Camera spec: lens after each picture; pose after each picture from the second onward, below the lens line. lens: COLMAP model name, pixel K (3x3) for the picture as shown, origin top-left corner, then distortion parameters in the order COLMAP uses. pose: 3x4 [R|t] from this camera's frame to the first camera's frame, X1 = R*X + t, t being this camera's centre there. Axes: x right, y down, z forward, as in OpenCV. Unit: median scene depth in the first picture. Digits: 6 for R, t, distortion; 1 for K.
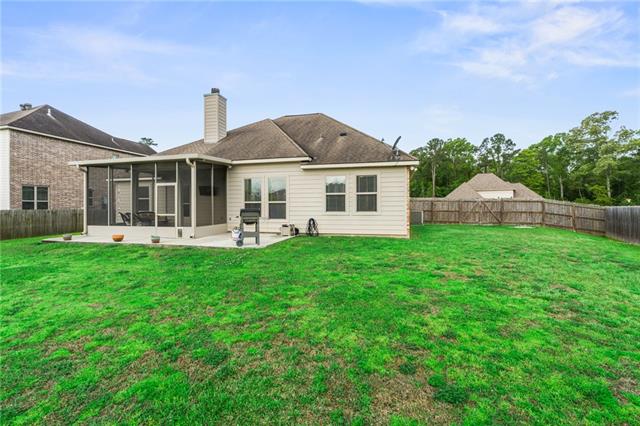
lens RADIAL K [[293.2, 0, 320.0], [0, 293.2, 213.0], [0, 0, 1]] dist [0.001098, 0.000117]
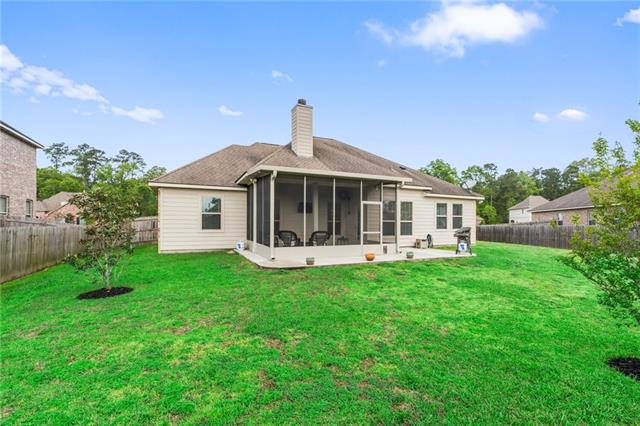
lens RADIAL K [[302.1, 0, 320.3], [0, 302.1, 227.6], [0, 0, 1]] dist [0.000368, 0.000020]
pose [[0.749523, -0.001426, 0.661976, -1.304692], [0.008143, 0.999942, -0.007066, -0.005817], [-0.661928, 0.010687, 0.749491, 0.317855]]
